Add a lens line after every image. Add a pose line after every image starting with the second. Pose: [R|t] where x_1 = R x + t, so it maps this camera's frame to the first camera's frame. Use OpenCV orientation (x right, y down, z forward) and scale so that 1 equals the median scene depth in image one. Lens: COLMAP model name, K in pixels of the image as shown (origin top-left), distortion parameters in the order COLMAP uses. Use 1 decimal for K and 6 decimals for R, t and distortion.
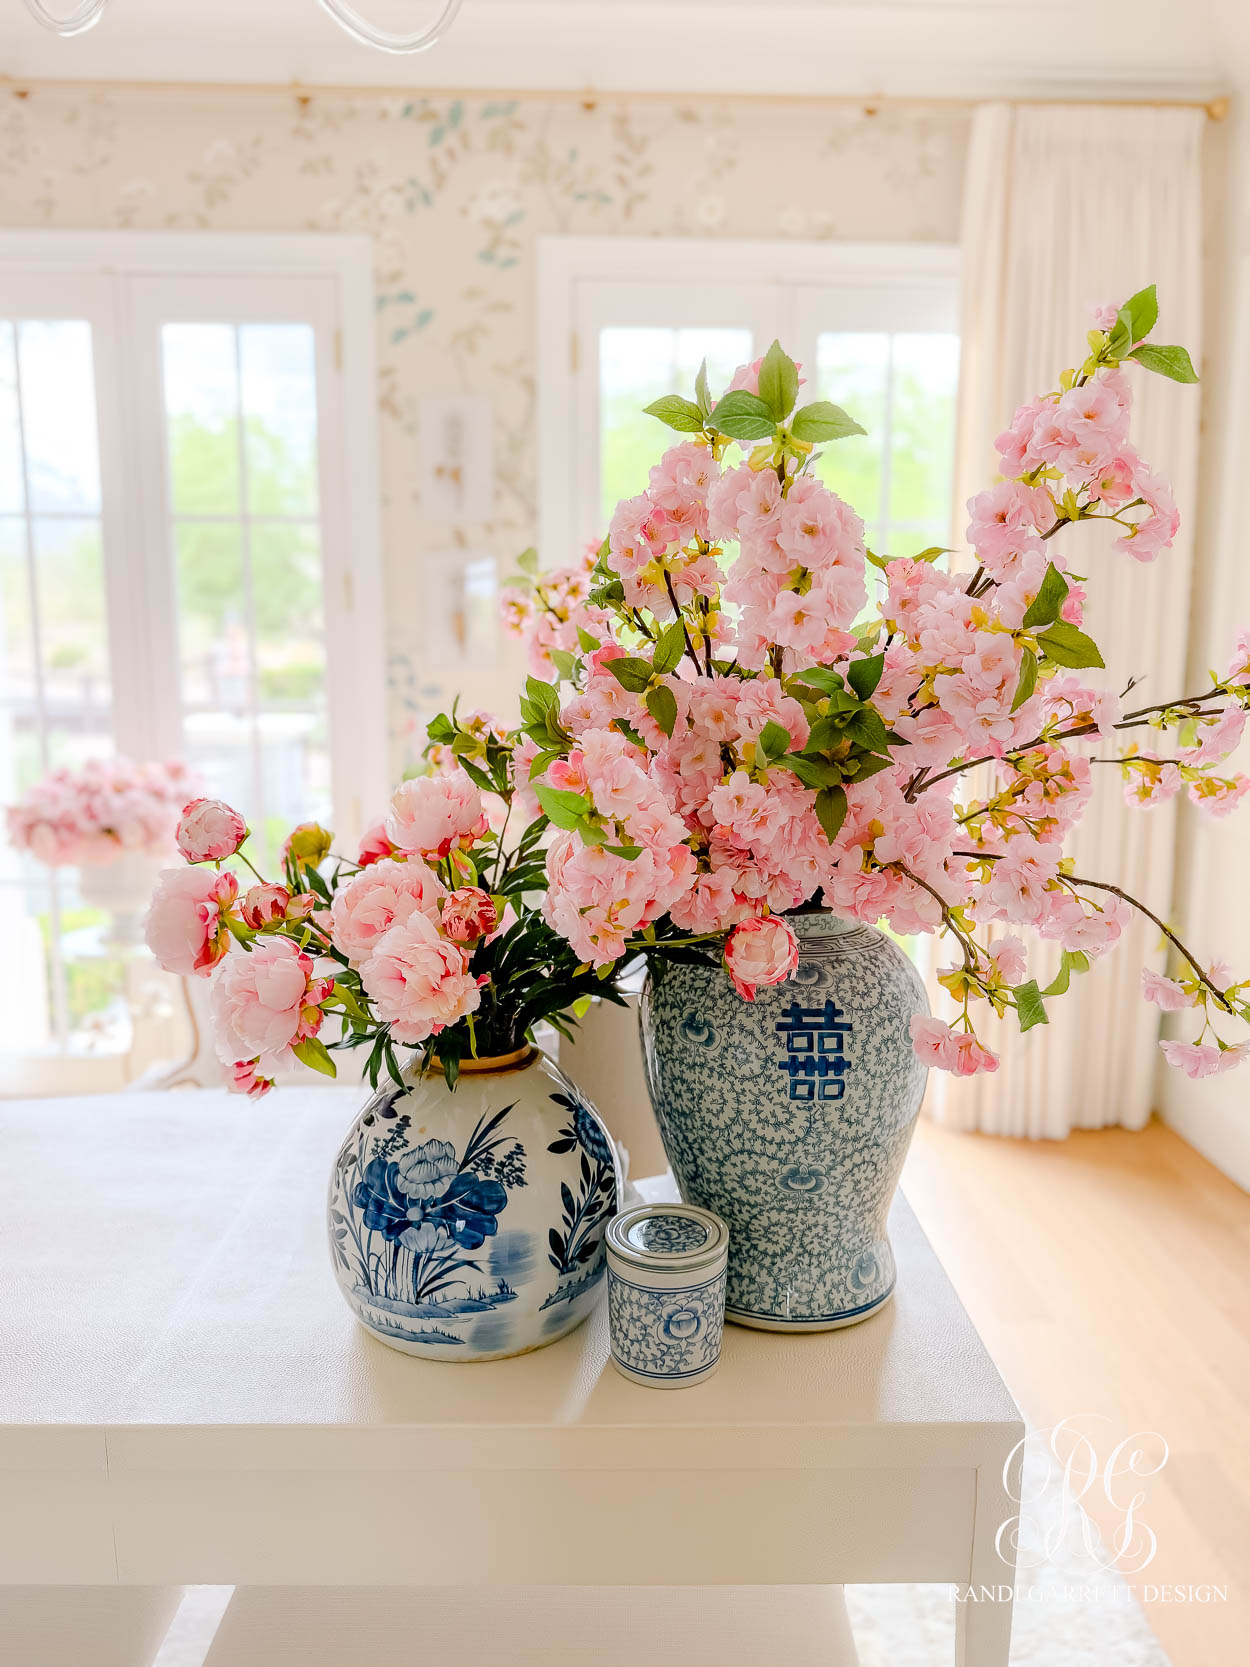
lens RADIAL K [[1202.6, 0, 629.3], [0, 1202.6, 836.8], [0, 0, 1]] dist [0.102291, -0.152347]
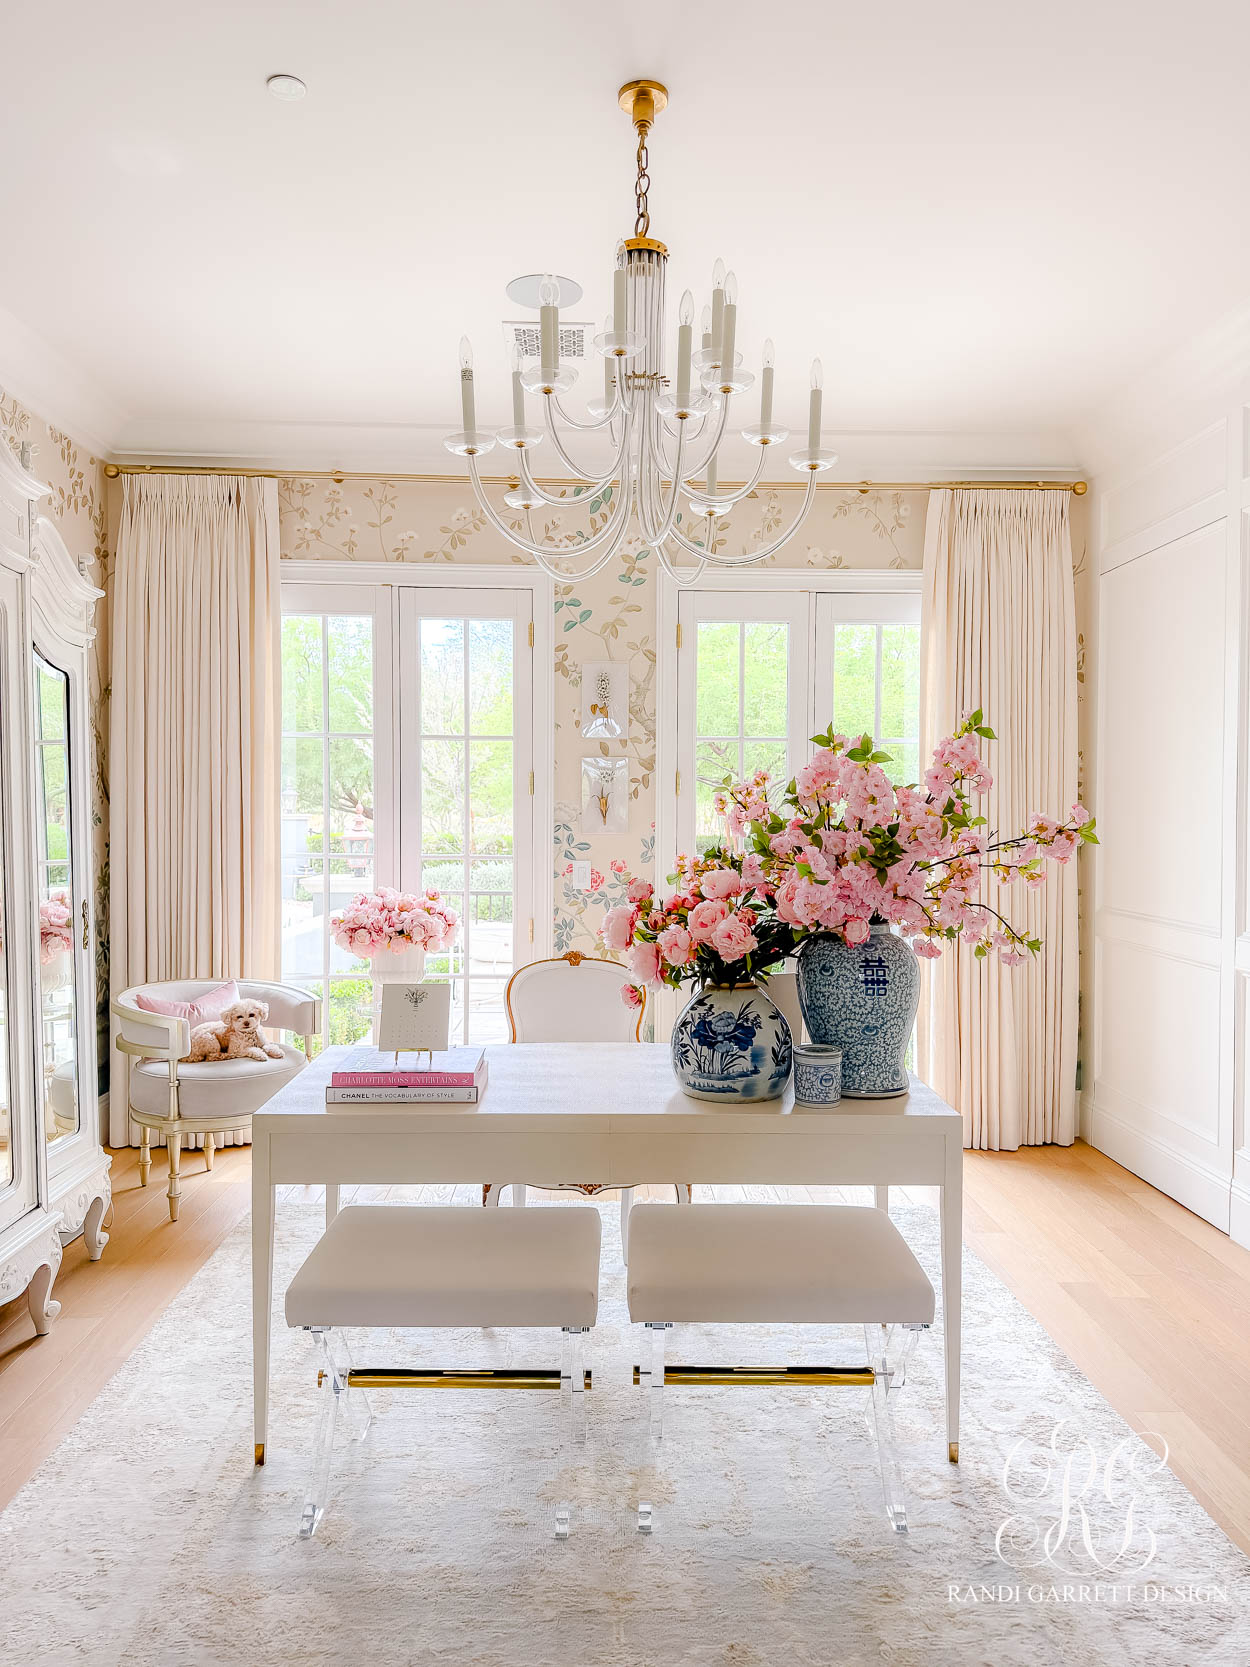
lens RADIAL K [[1182.5, 0, 625.0], [0, 1182.5, 833.5], [0, 0, 1]] dist [0.180848, -0.424765]
pose [[0.999980, -0.000377, 0.006249, -0.387403], [0.001252, 0.990083, -0.140480, 0.230792], [-0.006134, 0.140485, 0.990064, -1.526844]]
